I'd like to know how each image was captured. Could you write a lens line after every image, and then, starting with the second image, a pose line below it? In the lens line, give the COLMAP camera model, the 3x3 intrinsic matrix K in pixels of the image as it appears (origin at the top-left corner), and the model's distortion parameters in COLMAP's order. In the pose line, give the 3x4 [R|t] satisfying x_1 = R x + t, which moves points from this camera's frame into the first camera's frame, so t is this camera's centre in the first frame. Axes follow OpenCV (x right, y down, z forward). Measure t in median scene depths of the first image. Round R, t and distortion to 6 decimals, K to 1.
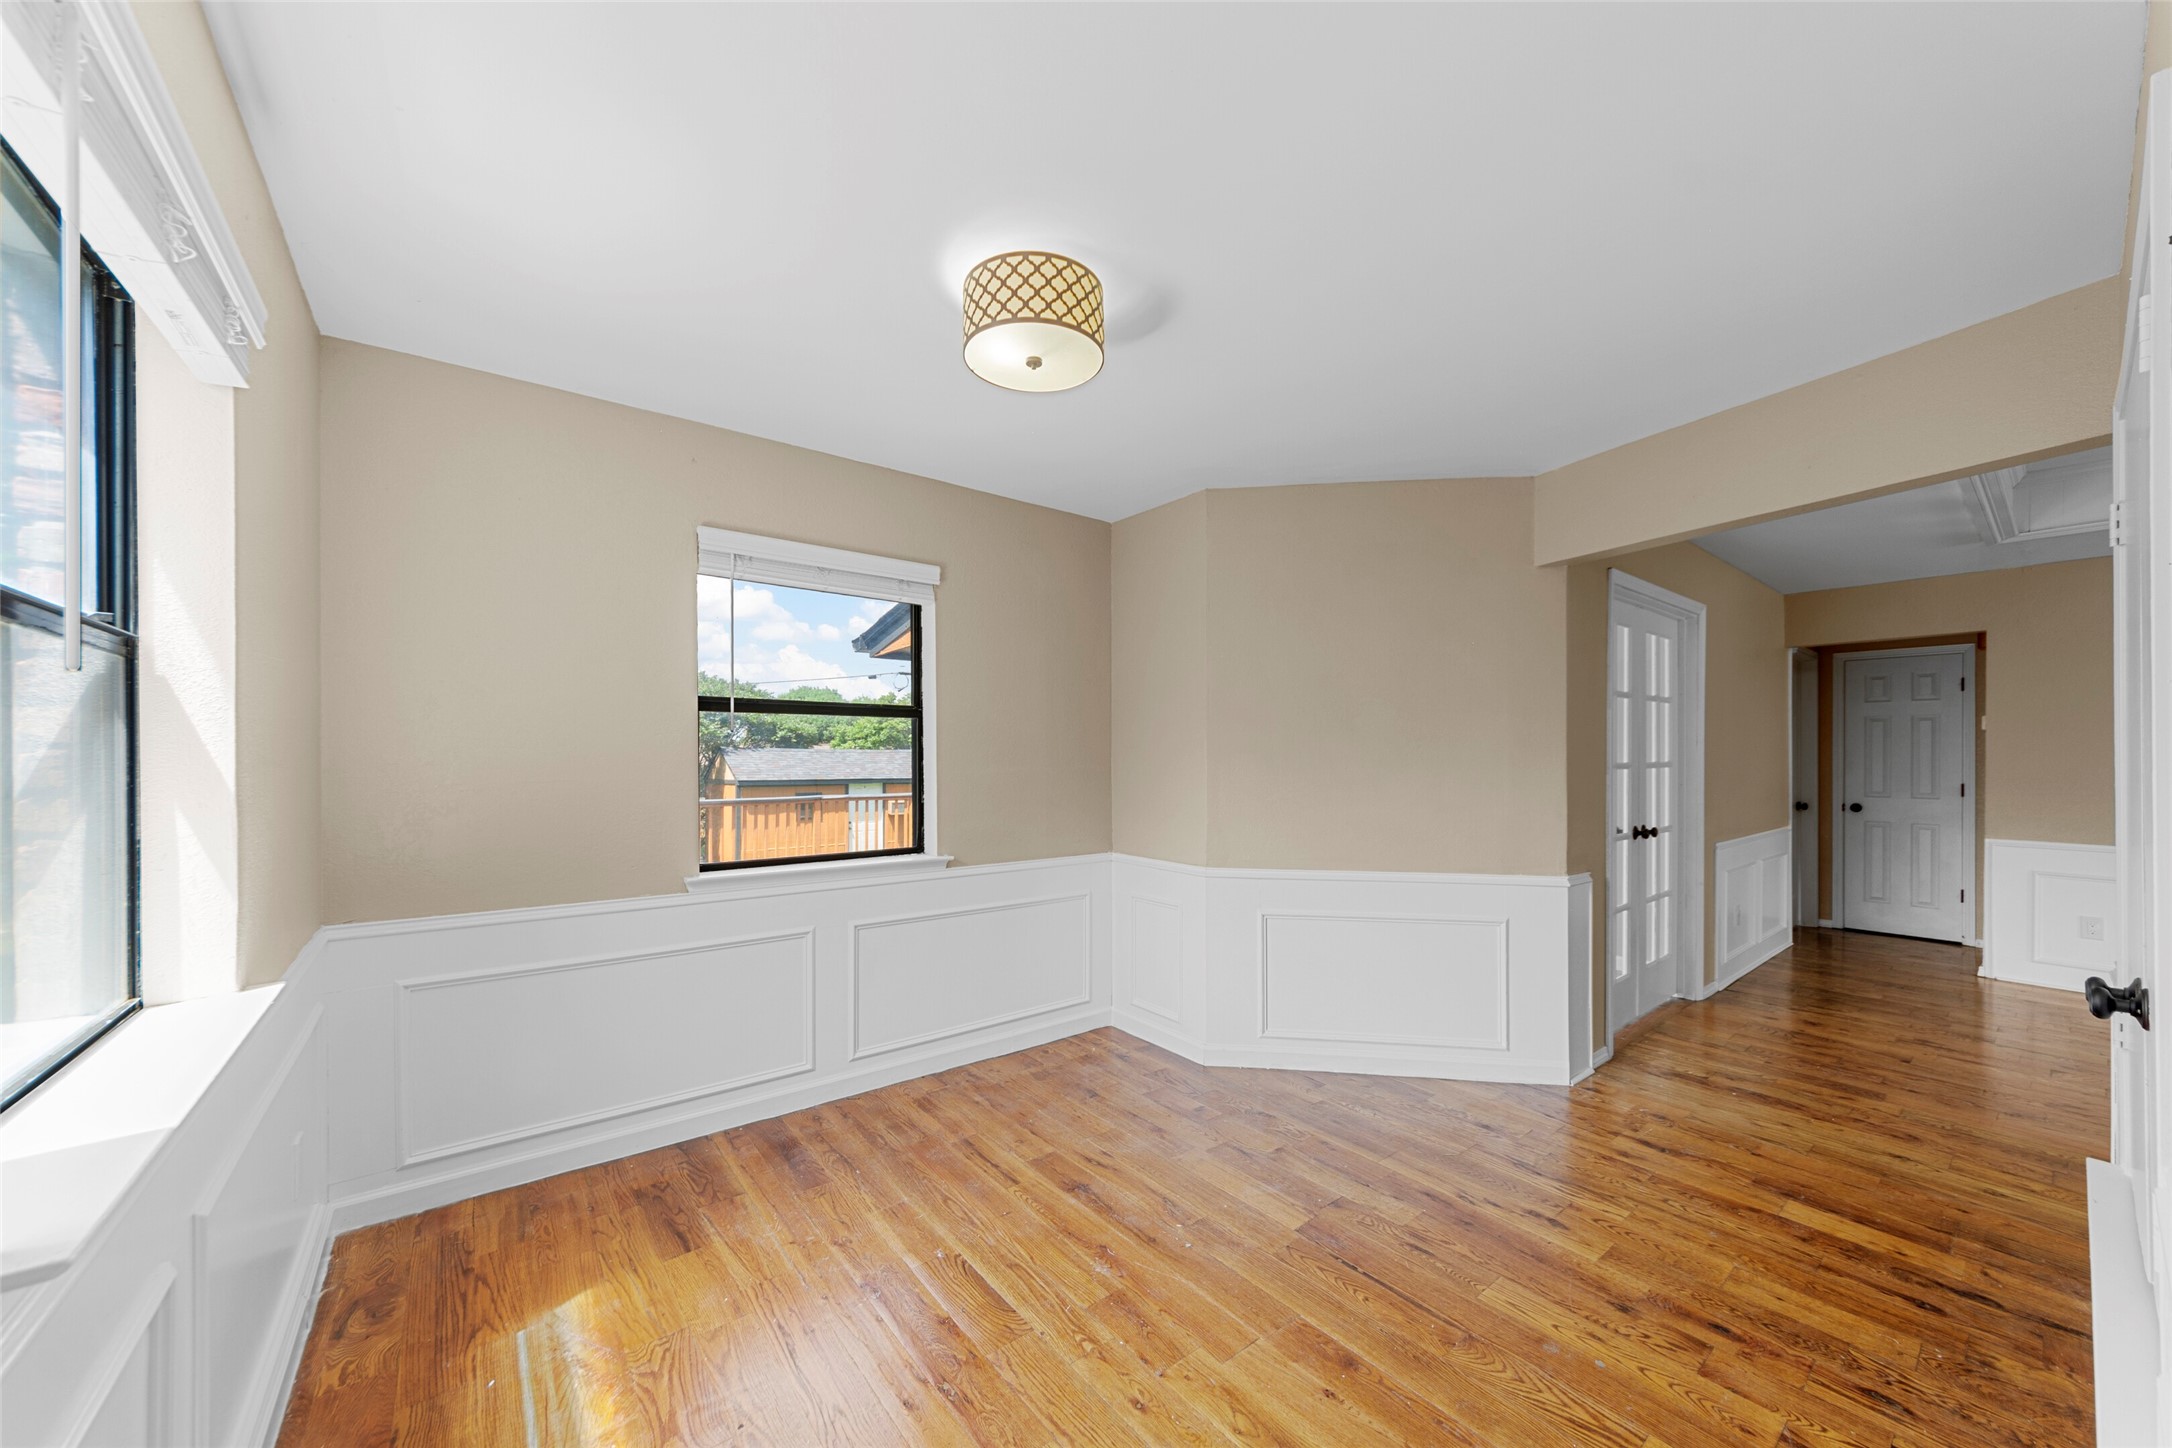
lens RADIAL K [[779.0, 0, 1063.1], [0, 779.0, 767.4], [0, 0, 1]] dist [0.003447, -0.001011]
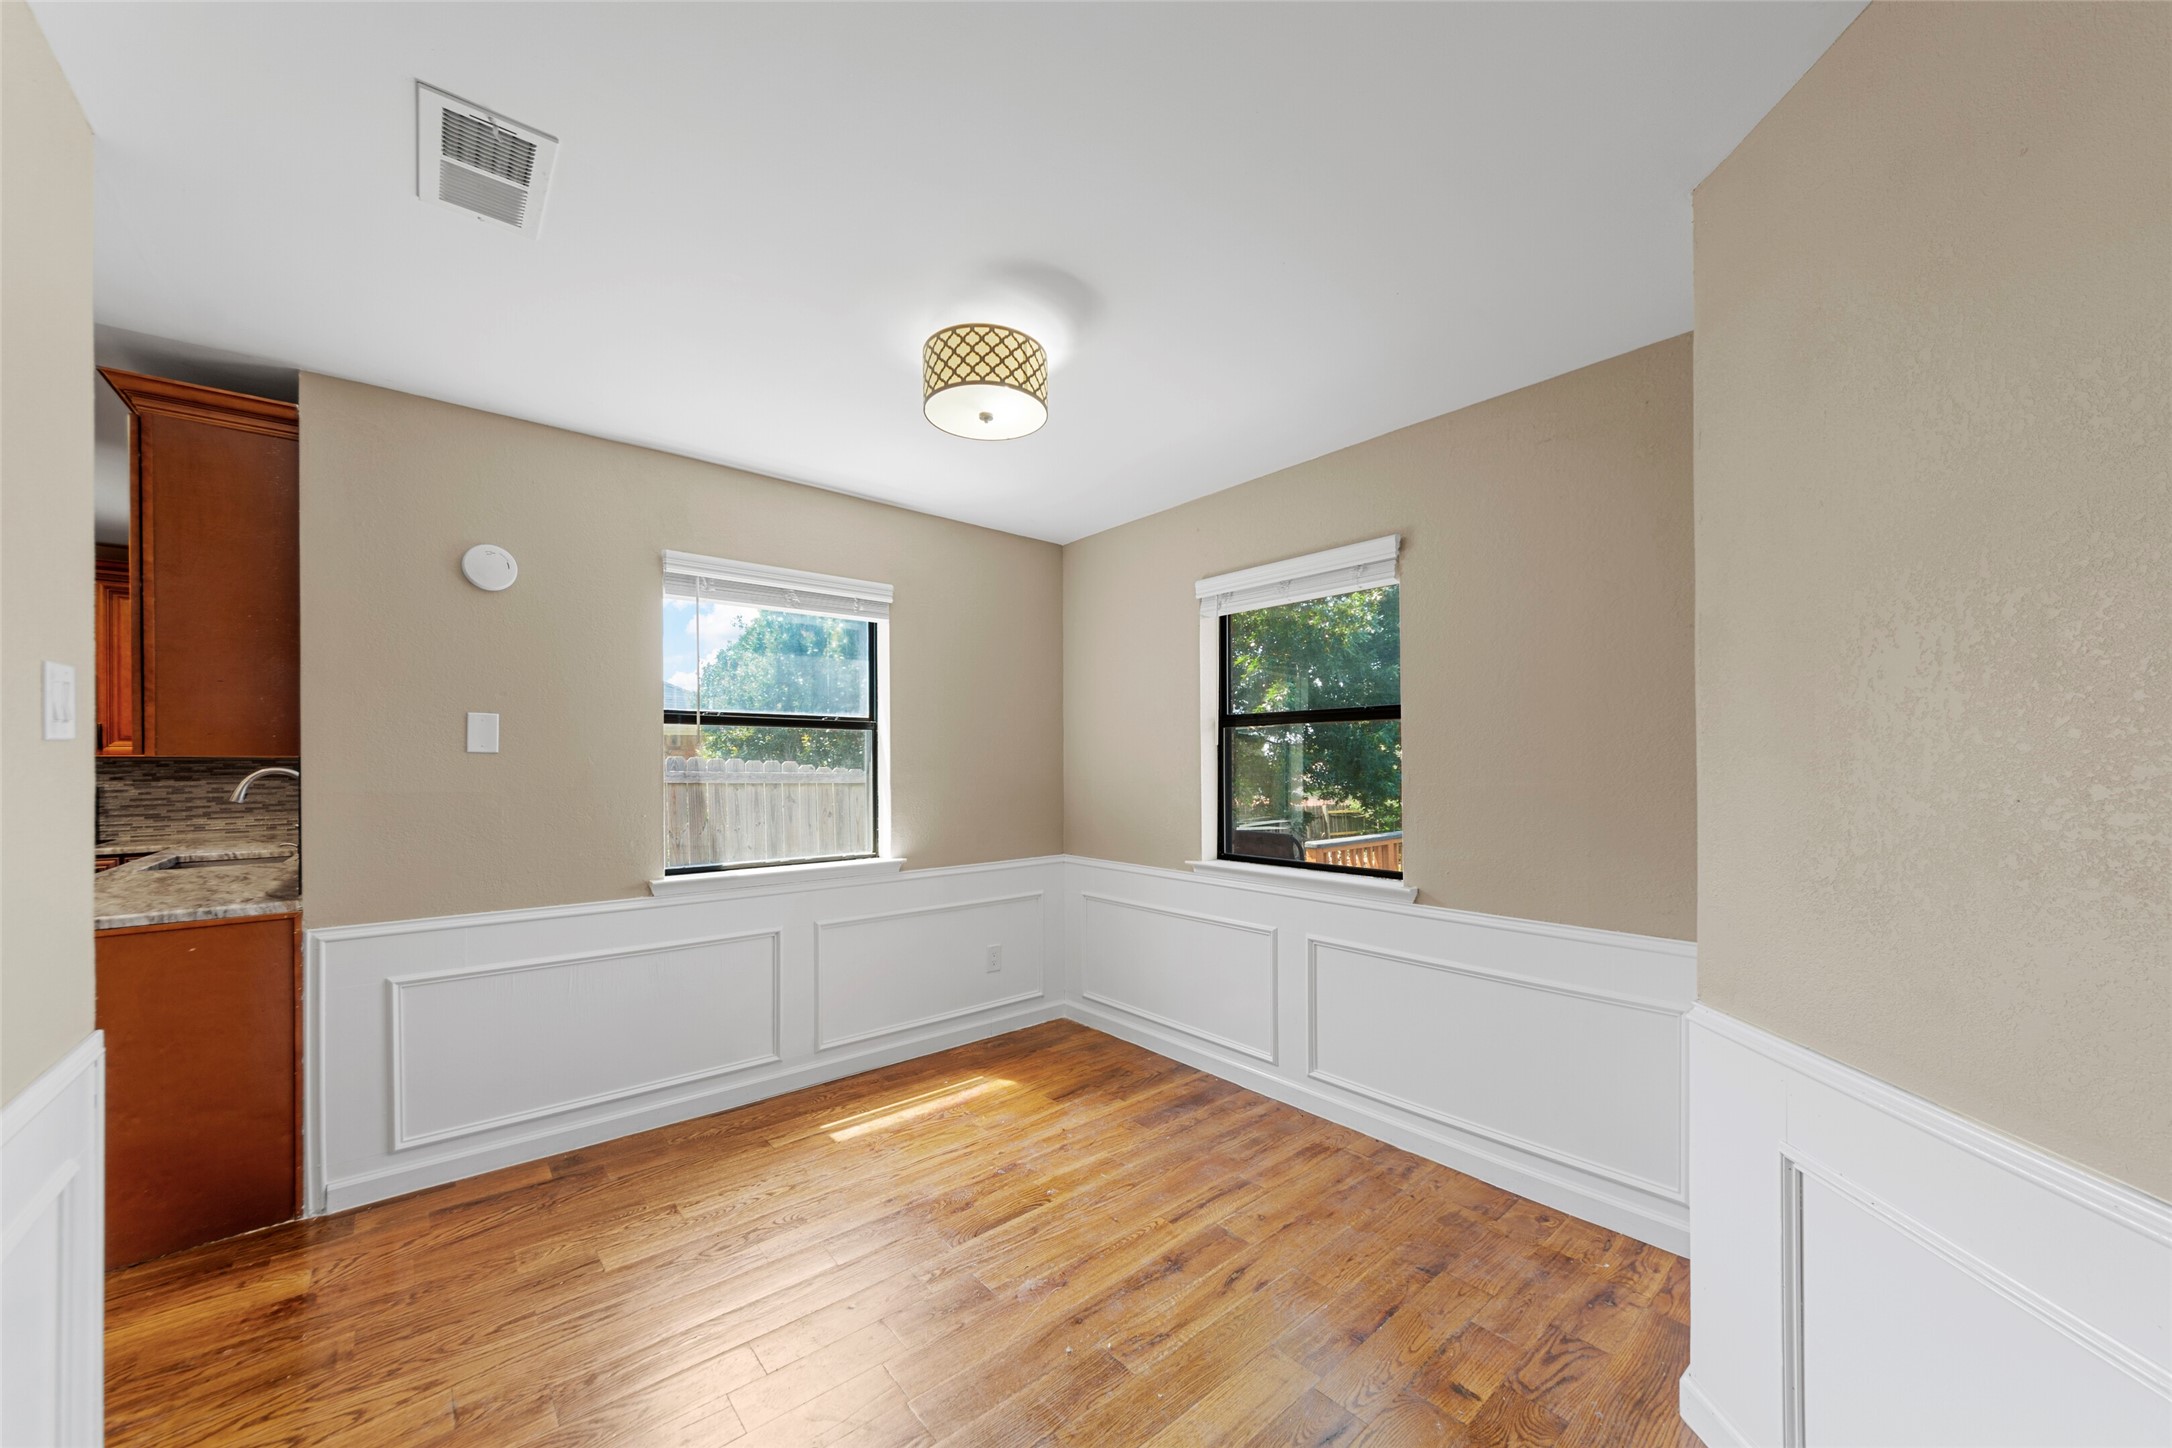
lens RADIAL K [[779.0, 0, 1097.6], [0, 779.0, 773.2], [0, 0, 1]] dist [0.003447, -0.001011]
pose [[0.066236, 0.011860, -0.997733, 0.781422], [-0.004509, 0.999923, 0.011587, -0.017819], [0.997794, 0.003731, 0.066285, 0.760915]]
